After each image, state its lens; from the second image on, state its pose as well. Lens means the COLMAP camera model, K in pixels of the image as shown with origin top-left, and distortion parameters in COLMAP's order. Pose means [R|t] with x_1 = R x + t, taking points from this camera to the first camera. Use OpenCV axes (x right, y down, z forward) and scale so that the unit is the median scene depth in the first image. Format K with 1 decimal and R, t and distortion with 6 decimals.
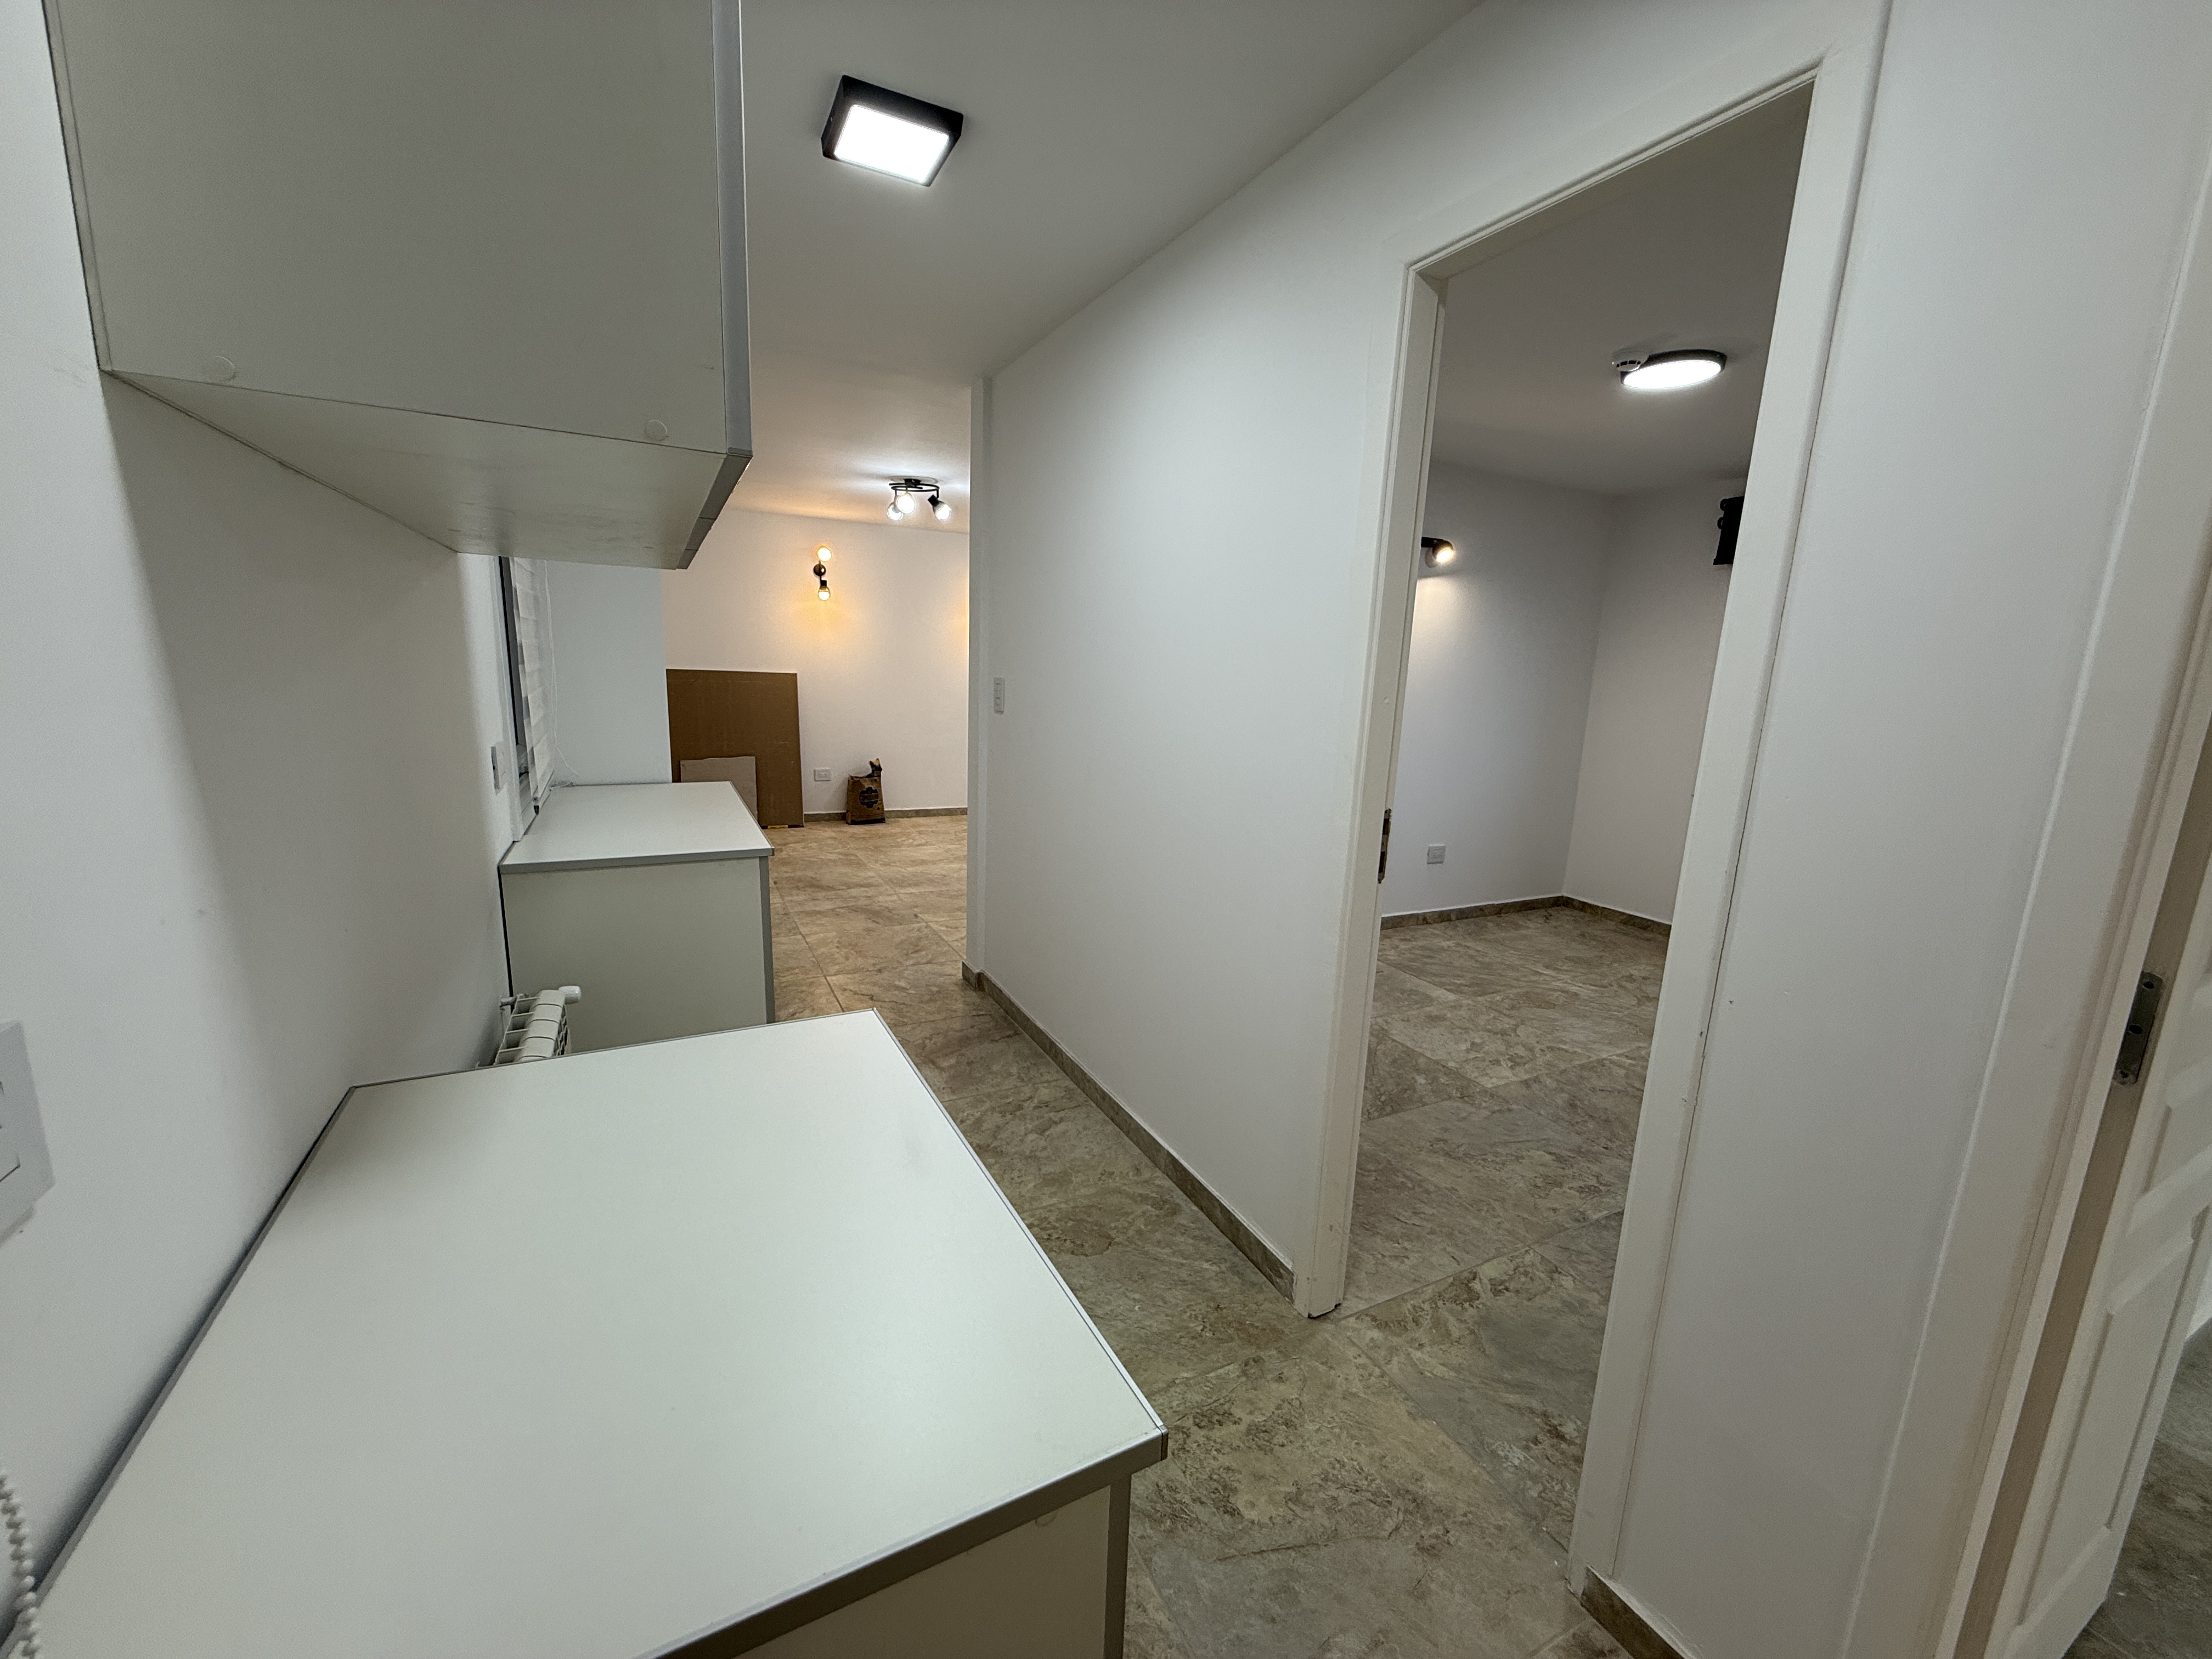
lens RADIAL K [[876.4, 0, 1099.8], [0, 876.4, 832.3], [0, 0, 1]] dist [-0.000461, 0.000118]
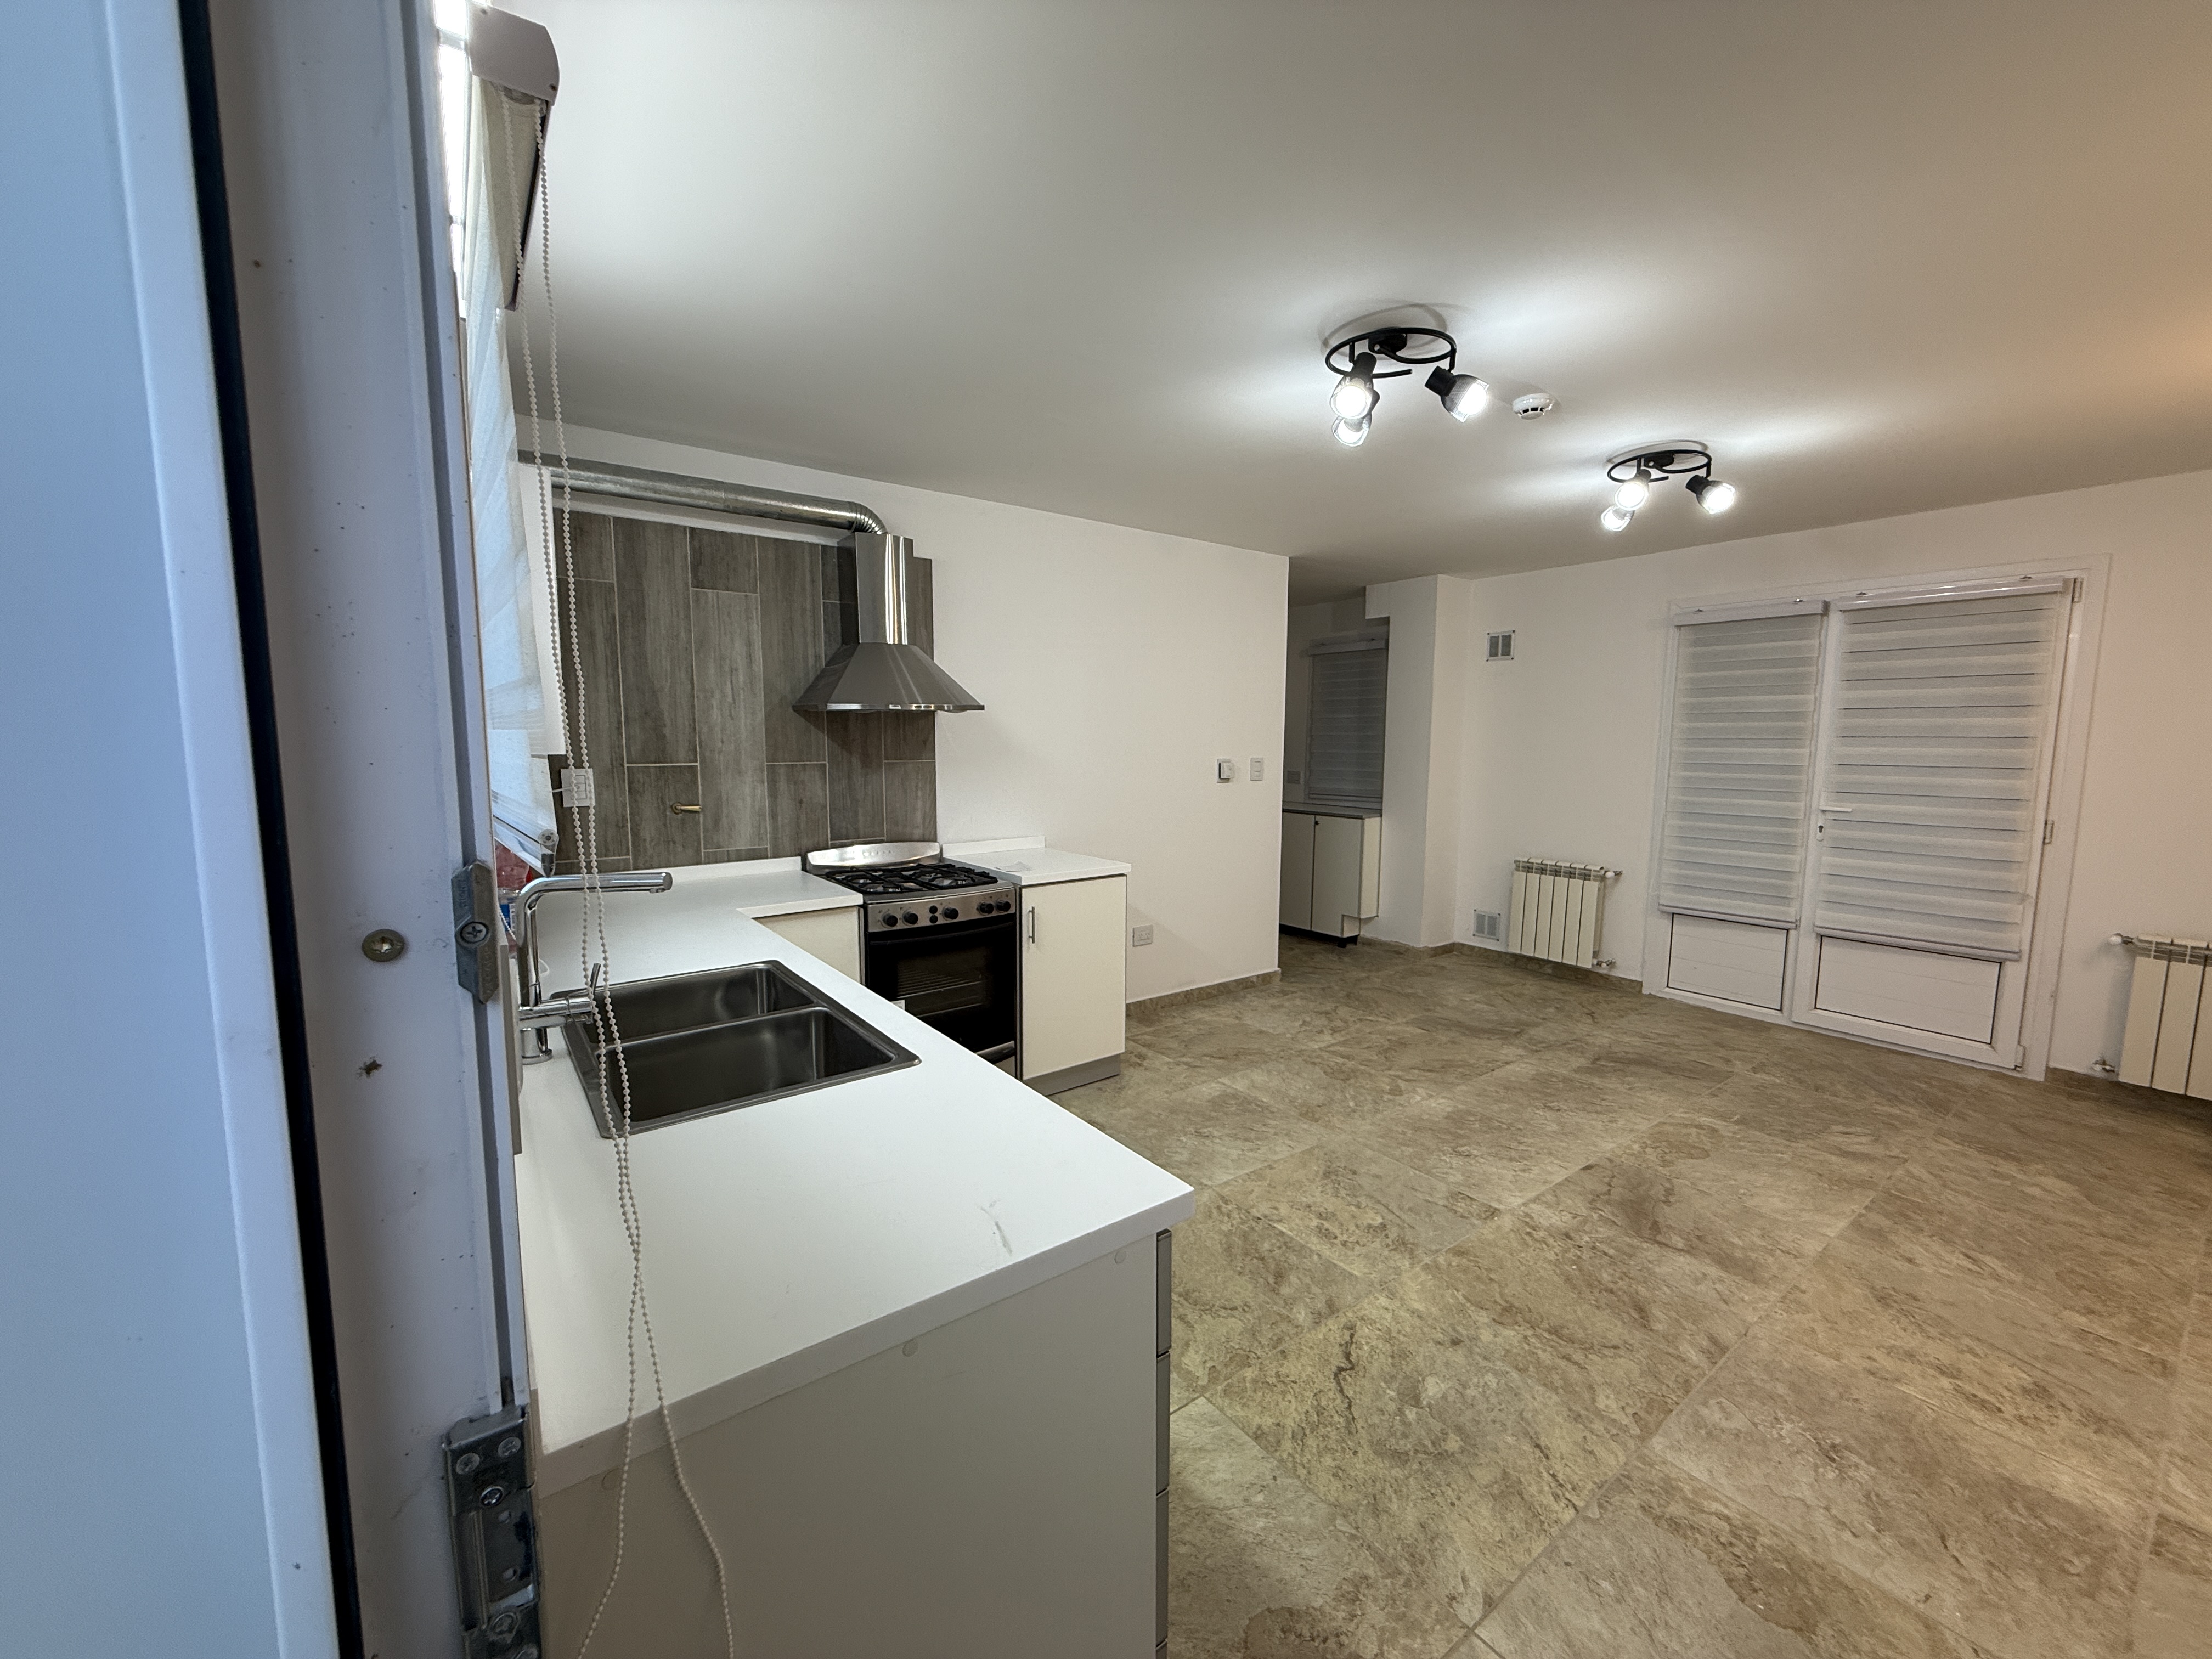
lens RADIAL K [[879.4, 0, 1094.6], [0, 879.4, 829.9], [0, 0, 1]] dist [-0.000177, 0.000261]
pose [[-0.986824, -0.021335, -0.160385, 0.299378], [-0.066989, 0.956190, 0.284980, -0.364548], [0.147279, 0.291969, -0.945020, 1.889621]]
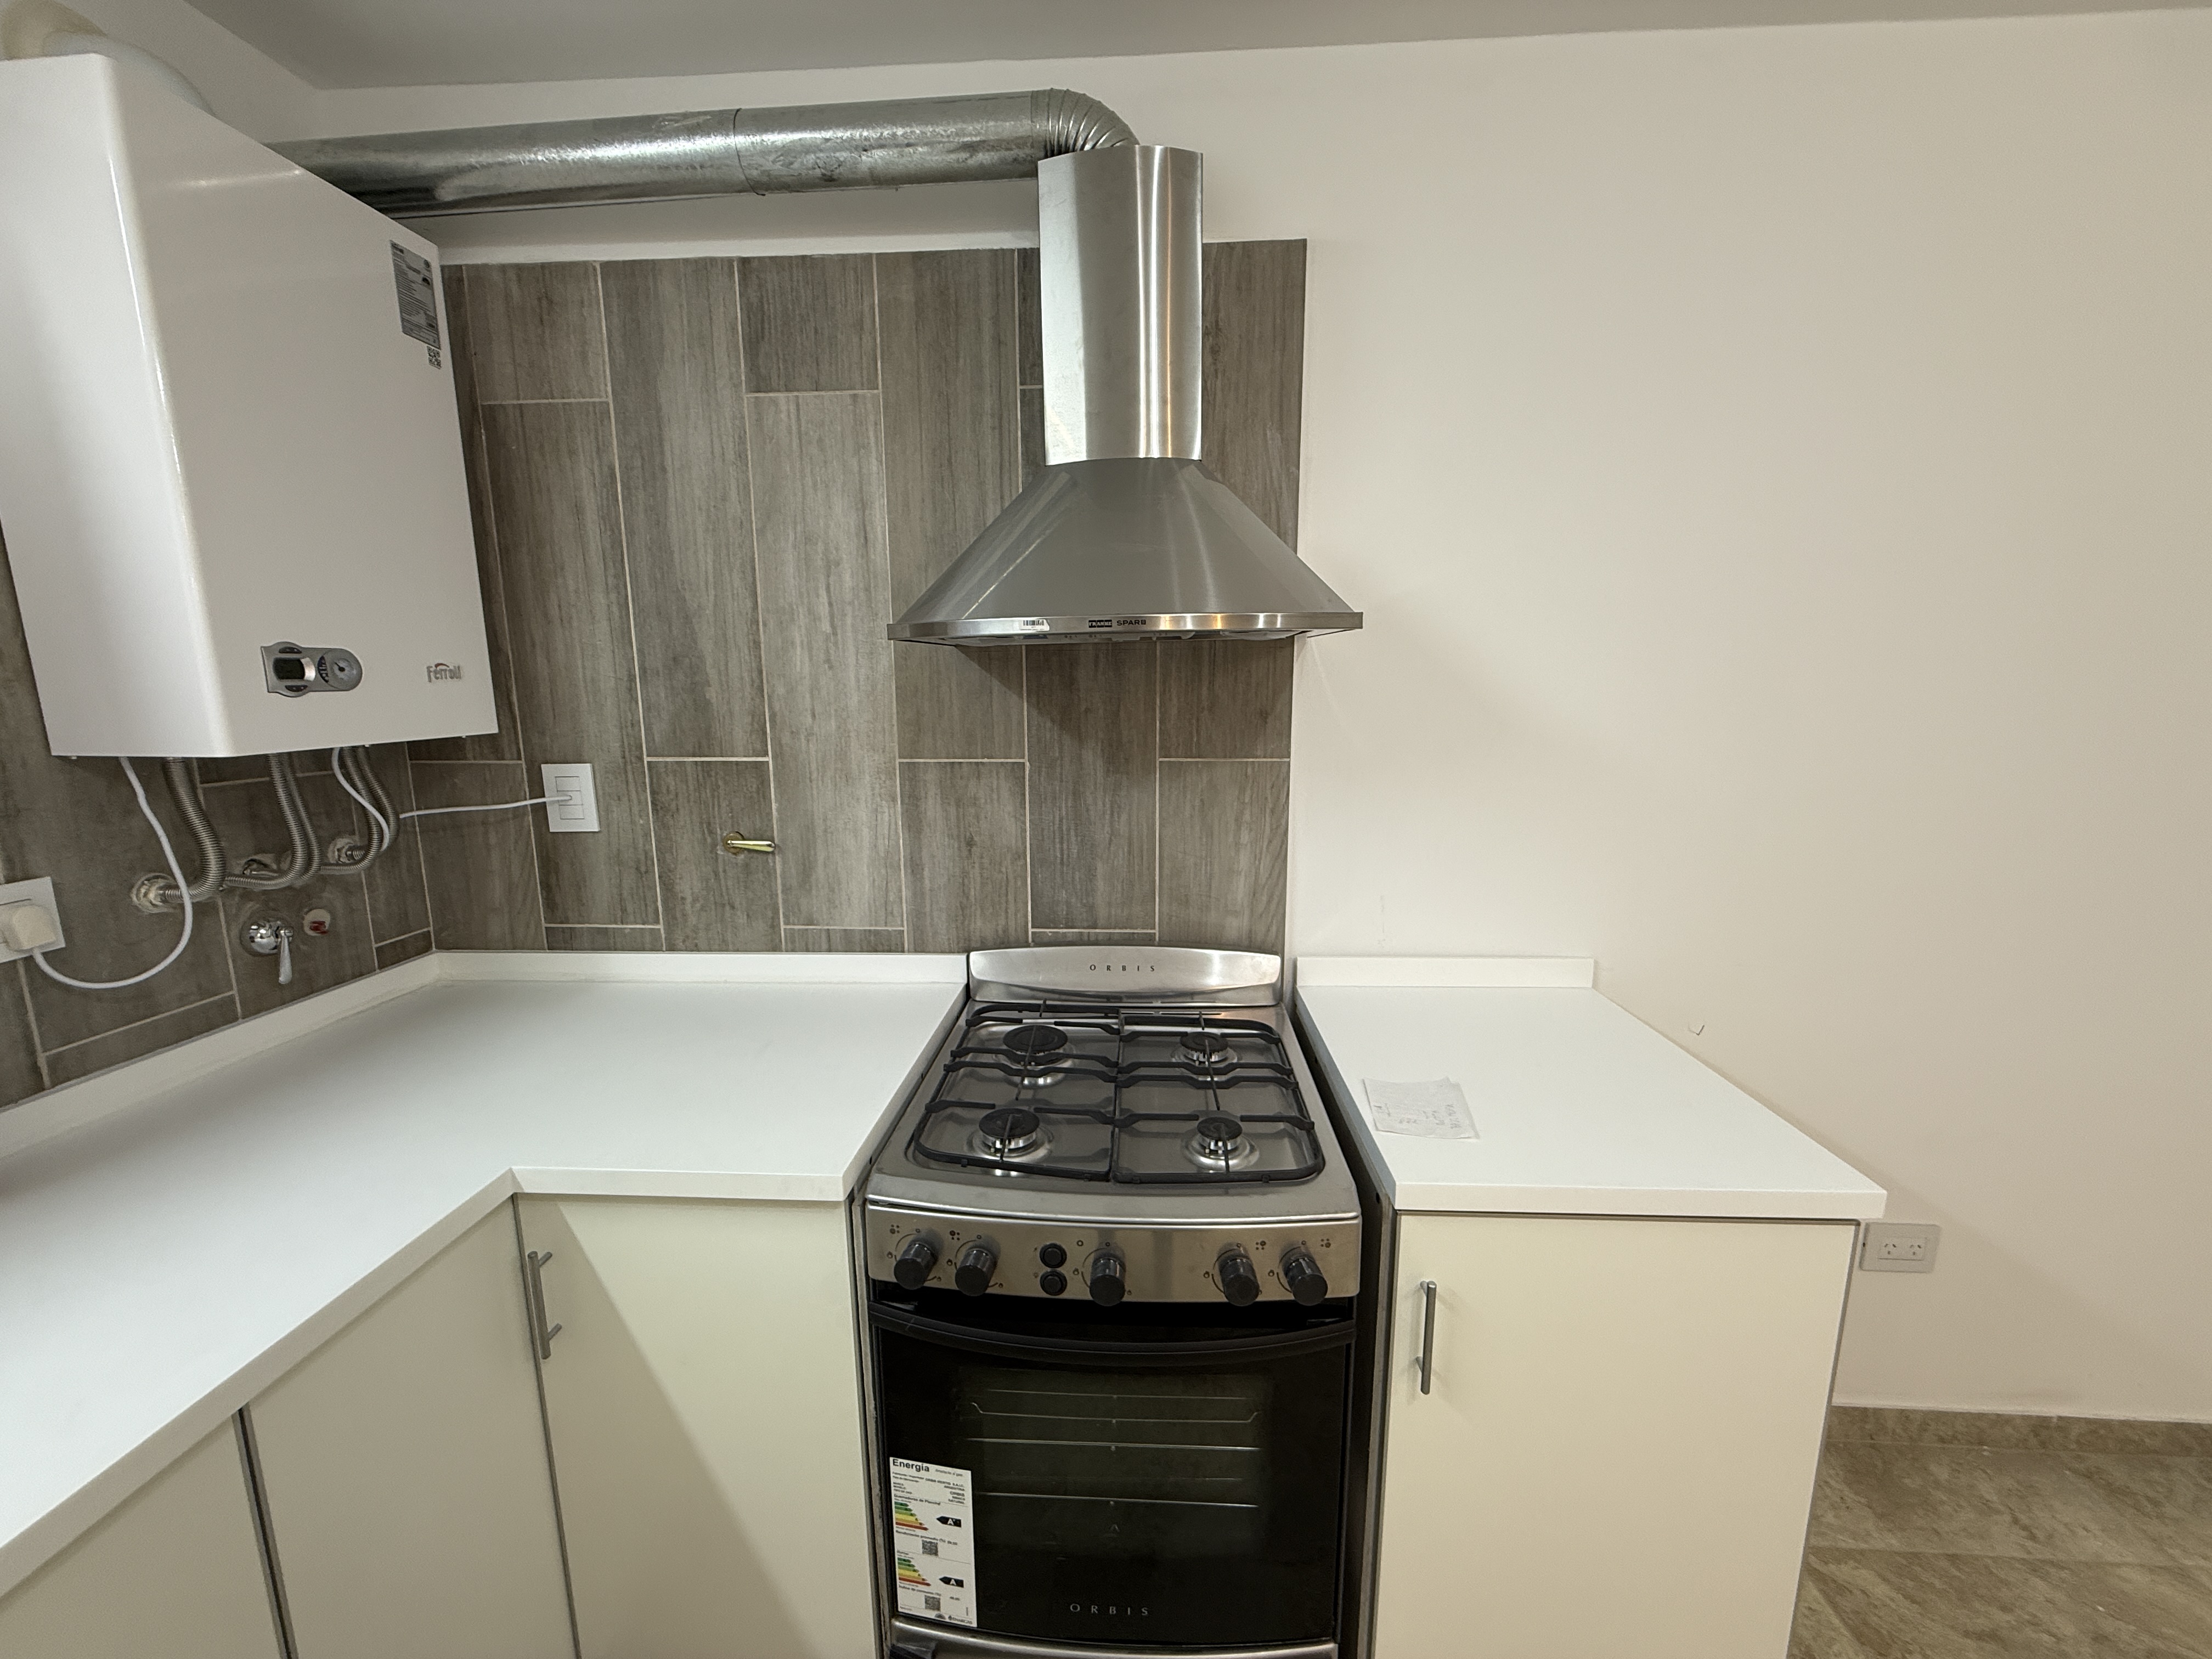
lens RADIAL K [[876.4, 0, 1099.8], [0, 876.4, 832.3], [0, 0, 1]] dist [-0.000461, 0.000118]
pose [[-0.859232, -0.118750, 0.497613, 0.204541], [0.071146, 0.935498, 0.346095, -0.276470], [-0.506615, 0.332780, -0.795361, 1.375013]]
